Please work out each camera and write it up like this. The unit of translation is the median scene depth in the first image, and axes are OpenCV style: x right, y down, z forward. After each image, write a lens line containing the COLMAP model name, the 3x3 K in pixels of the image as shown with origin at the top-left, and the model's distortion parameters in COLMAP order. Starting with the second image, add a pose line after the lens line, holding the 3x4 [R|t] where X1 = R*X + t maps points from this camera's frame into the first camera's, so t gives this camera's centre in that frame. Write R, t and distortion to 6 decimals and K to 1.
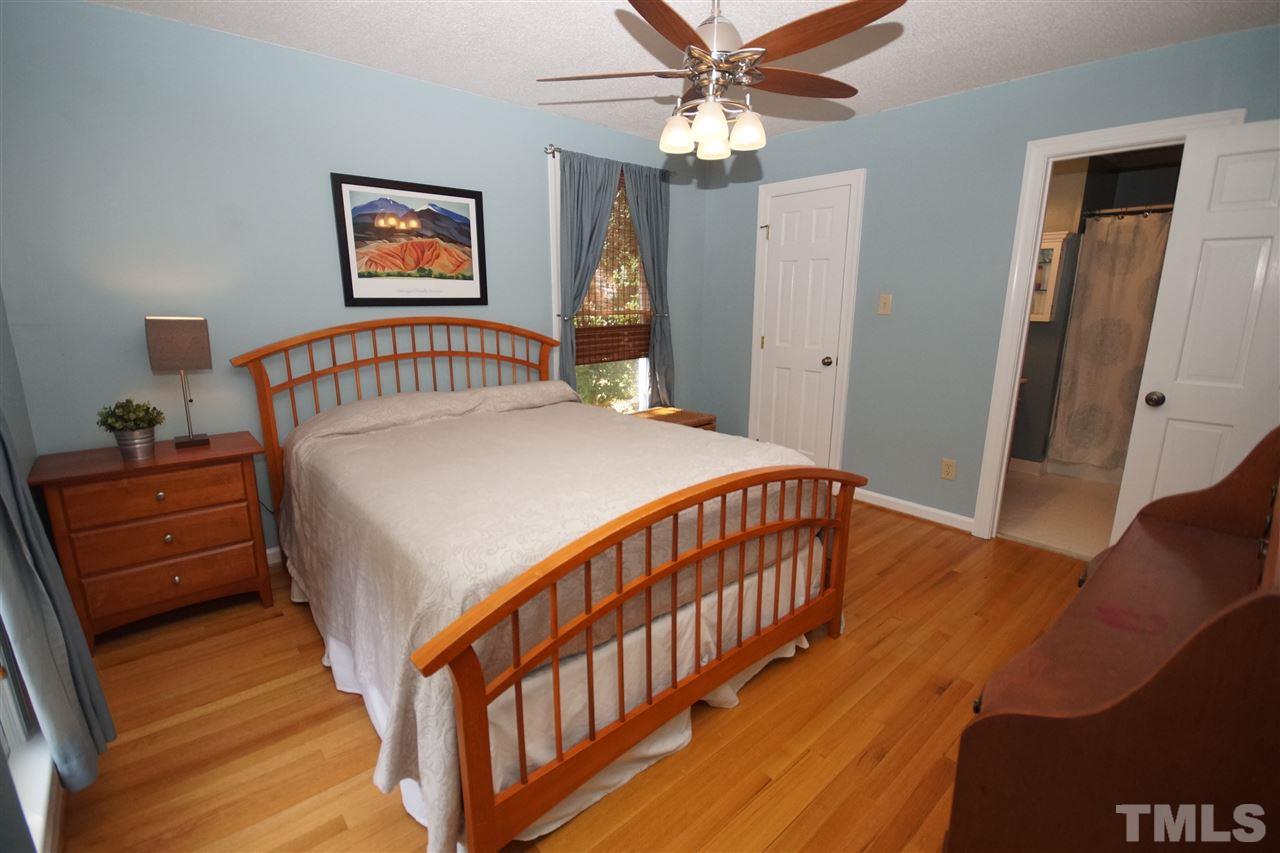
lens RADIAL K [[571.5, 0, 638.3], [0, 571.5, 425.9], [0, 0, 1]] dist [-0.001514, -0.002501]
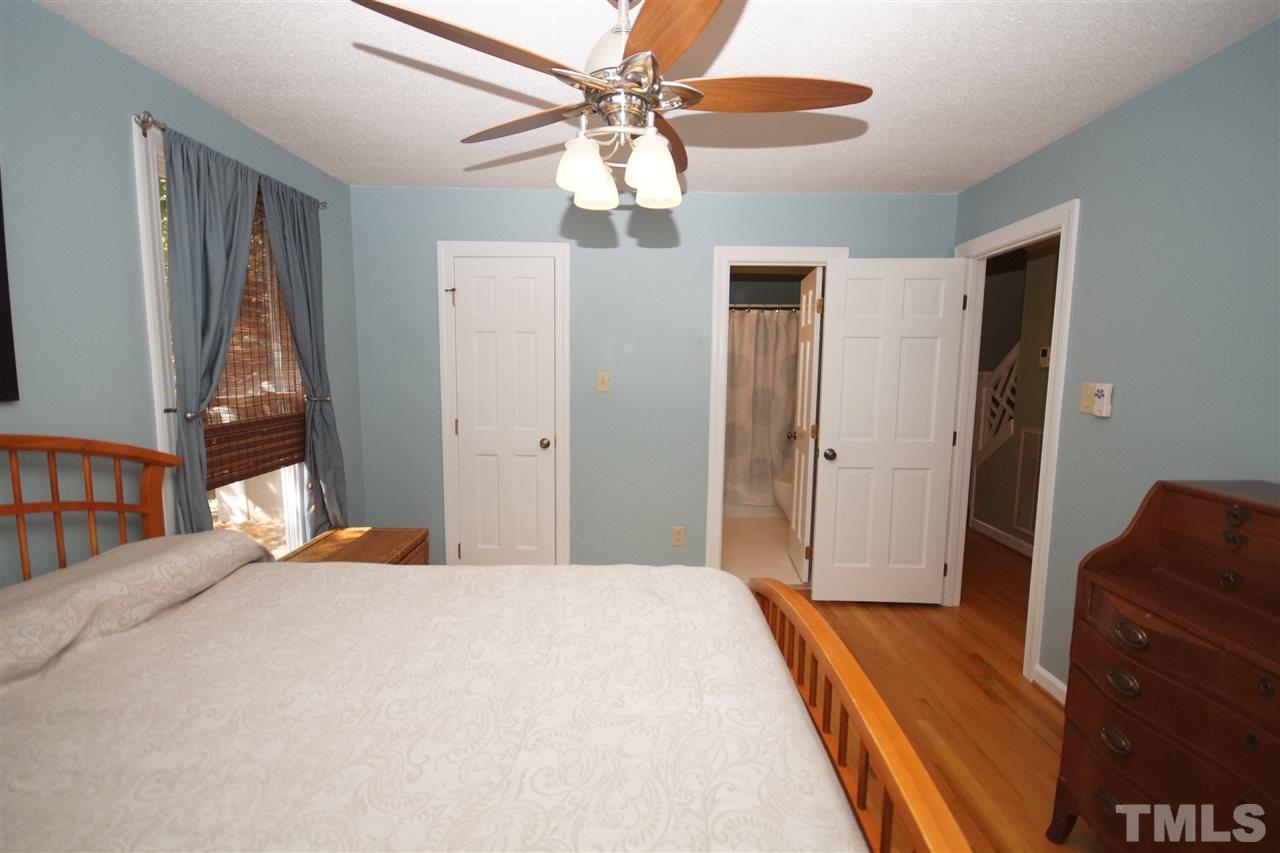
lens RADIAL K [[571.5, 0, 645.4], [0, 571.5, 423.2], [0, 0, 1]] dist [-0.001514, -0.002501]
pose [[0.668847, -0.072047, 0.739901, -0.228597], [0.153343, 0.987259, -0.042484, -0.081893], [-0.727413, 0.141874, 0.671373, 0.275099]]
